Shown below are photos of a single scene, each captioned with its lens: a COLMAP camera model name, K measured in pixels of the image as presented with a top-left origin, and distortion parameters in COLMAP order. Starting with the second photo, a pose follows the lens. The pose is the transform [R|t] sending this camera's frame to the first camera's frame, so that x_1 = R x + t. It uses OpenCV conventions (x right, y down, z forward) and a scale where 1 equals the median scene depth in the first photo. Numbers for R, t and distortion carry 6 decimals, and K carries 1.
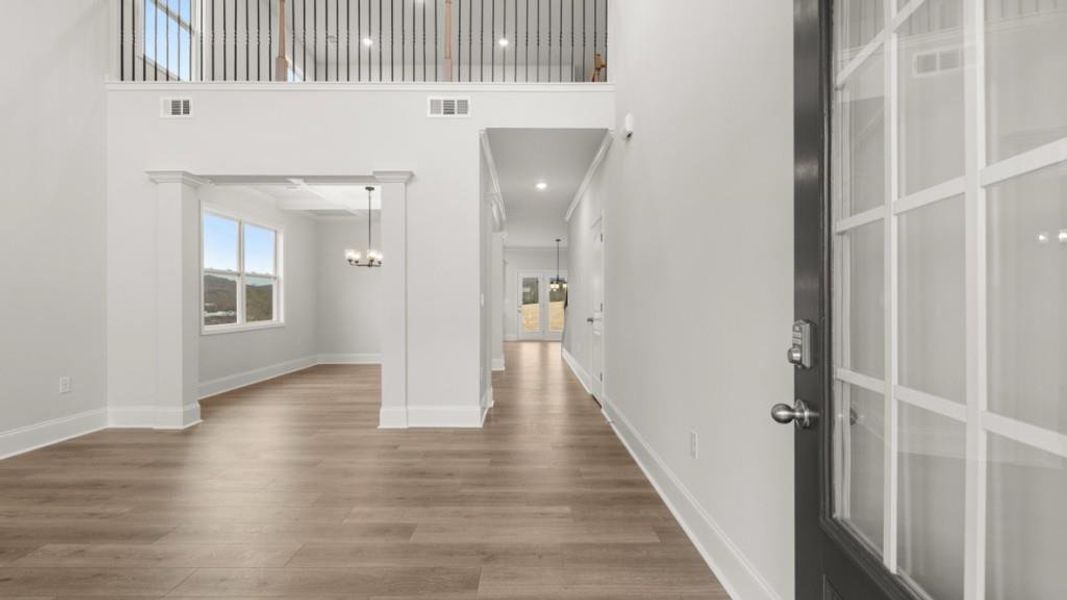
lens RADIAL K [[449.3, 0, 533.0], [0, 449.3, 298.3], [0, 0, 1]] dist [-0.003448, -0.000615]
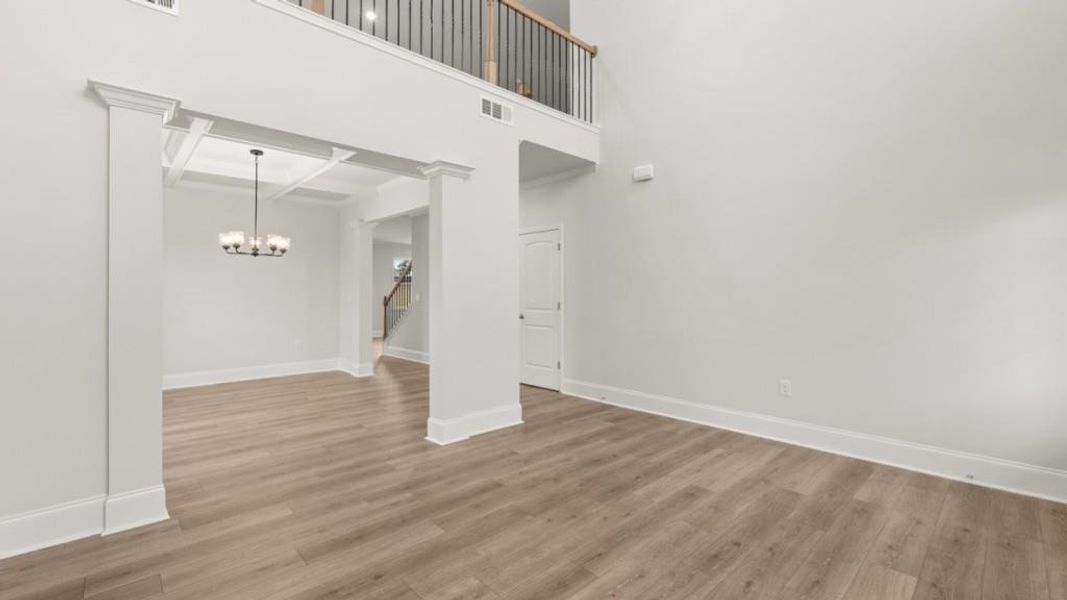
lens RADIAL K [[449.3, 0, 530.6], [0, 449.3, 292.2], [0, 0, 1]] dist [-0.003448, -0.000615]
pose [[0.739634, 0.001548, 0.673008, -0.805370], [-0.007314, 0.999957, 0.005738, -0.026563], [-0.672970, -0.009166, 0.739613, 0.204086]]
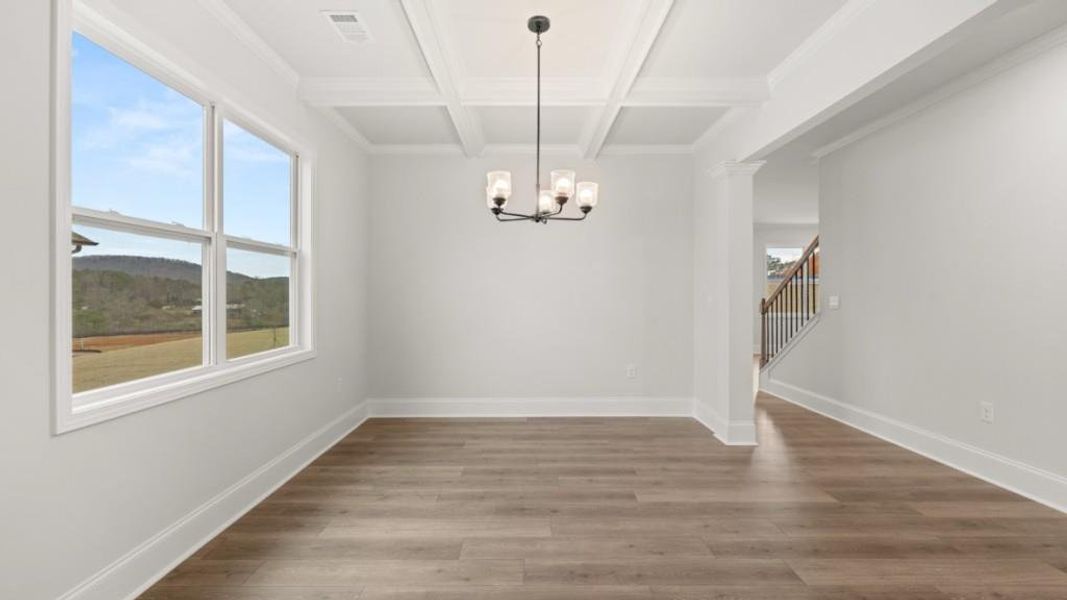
lens RADIAL K [[449.3, 0, 522.7], [0, 449.3, 294.5], [0, 0, 1]] dist [-0.003448, -0.000615]
pose [[0.999731, -0.003585, -0.022918, -0.559067], [0.003707, 0.999979, 0.005320, -0.012522], [0.022898, -0.005404, 0.999723, 0.924759]]
